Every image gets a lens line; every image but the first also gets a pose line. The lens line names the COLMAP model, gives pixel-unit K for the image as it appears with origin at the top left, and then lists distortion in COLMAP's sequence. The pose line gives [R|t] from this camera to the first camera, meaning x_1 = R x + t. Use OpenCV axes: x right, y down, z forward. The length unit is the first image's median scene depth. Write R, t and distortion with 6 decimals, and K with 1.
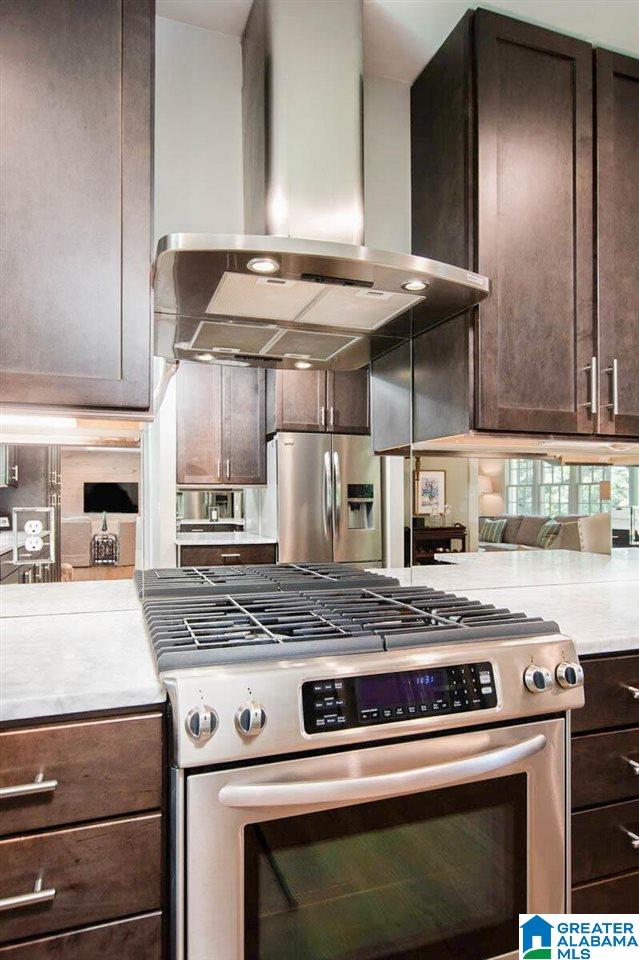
lens RADIAL K [[582.0, 0, 315.4], [0, 582.0, 506.0], [0, 0, 1]] dist [-0.003093, -0.000361]
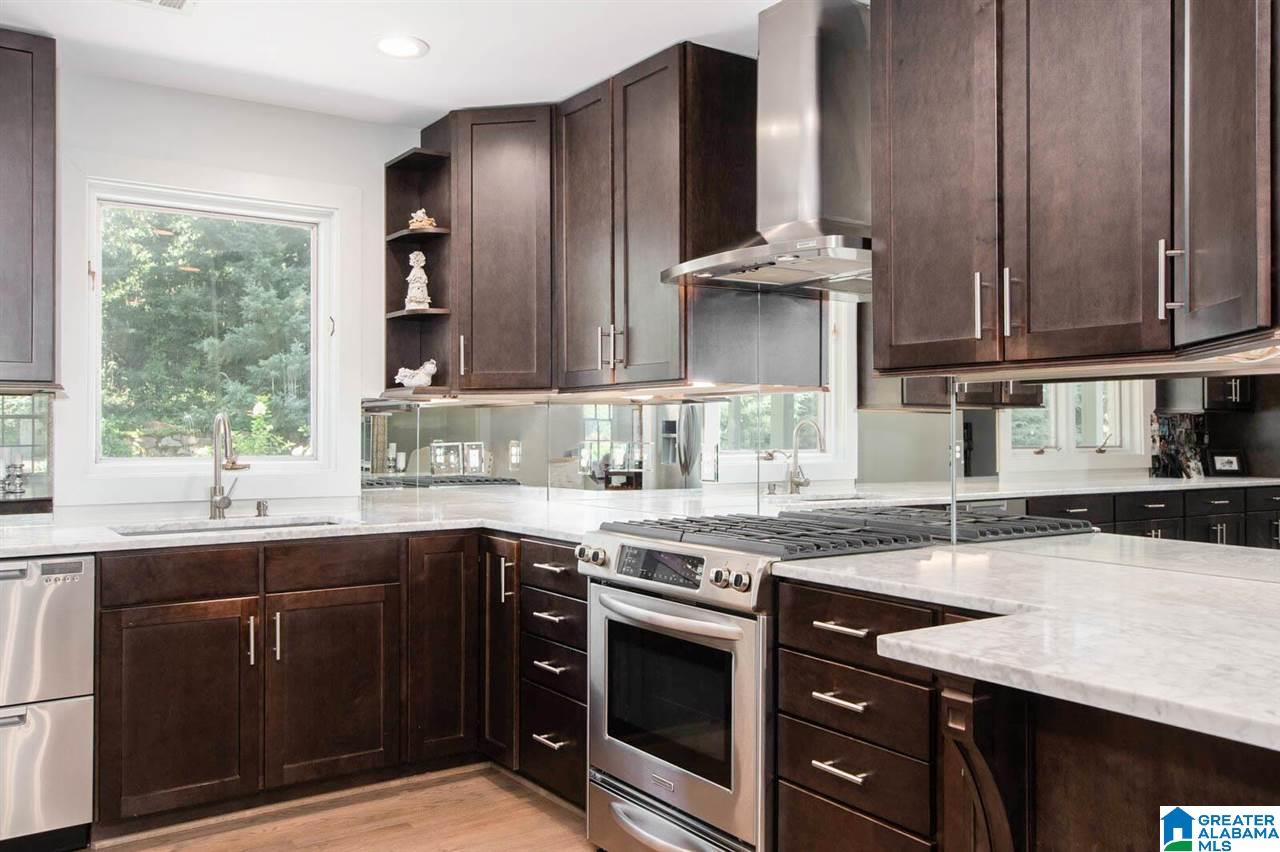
lens RADIAL K [[1013.2, 0, 643.9], [0, 1013.2, 424.1], [0, 0, 1]] dist [-0.014530, -0.001290]
pose [[0.279612, -0.004167, -0.960104, 2.646758], [-0.010852, 0.999913, -0.007500, -0.031562], [0.960052, 0.012517, 0.279542, 0.196669]]
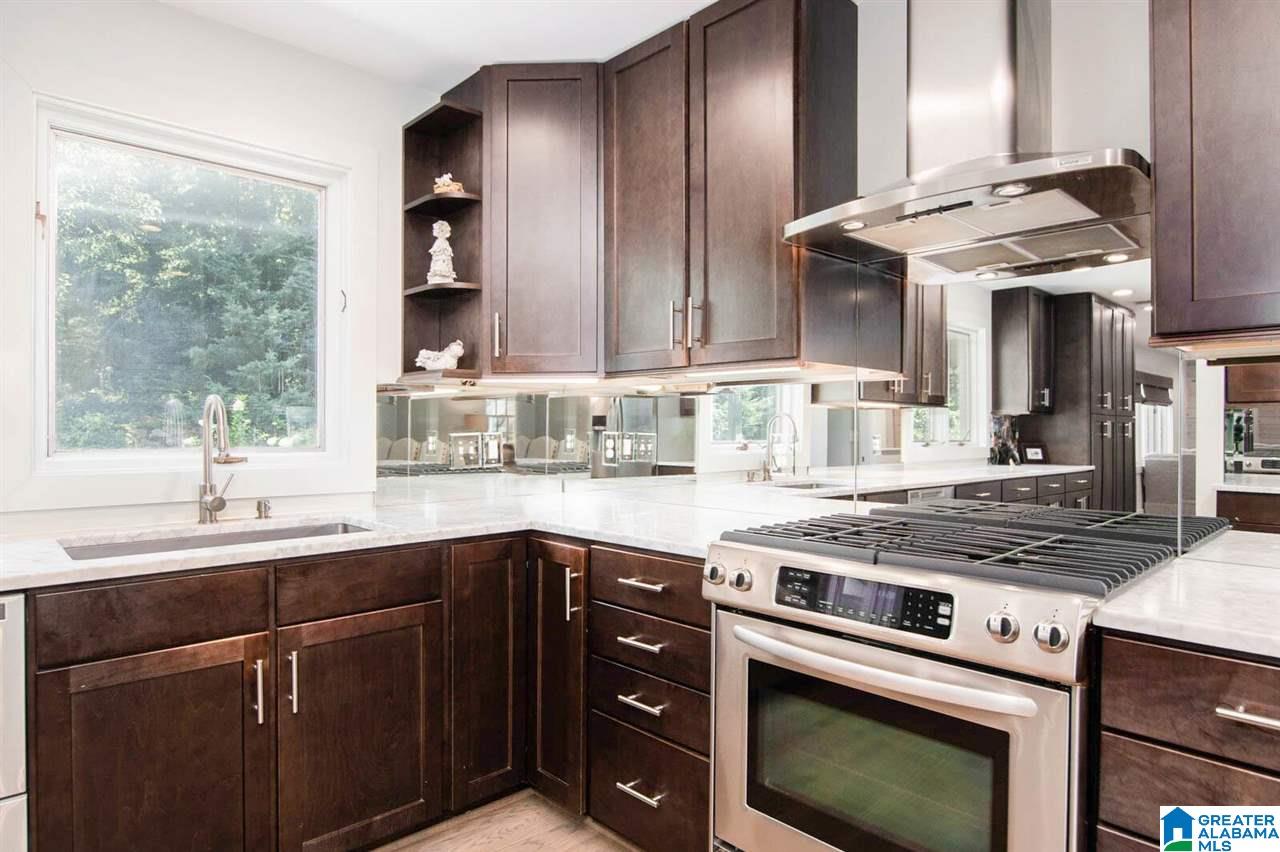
lens RADIAL K [[729.5, 0, 632.6], [0, 729.5, 433.2], [0, 0, 1]] dist [-0.029564, -0.000411]
pose [[0.410924, 0.011368, -0.911599, 1.220464], [-0.015637, 0.999863, 0.005420, -0.000488], [0.911535, 0.012028, 0.411046, 0.011936]]
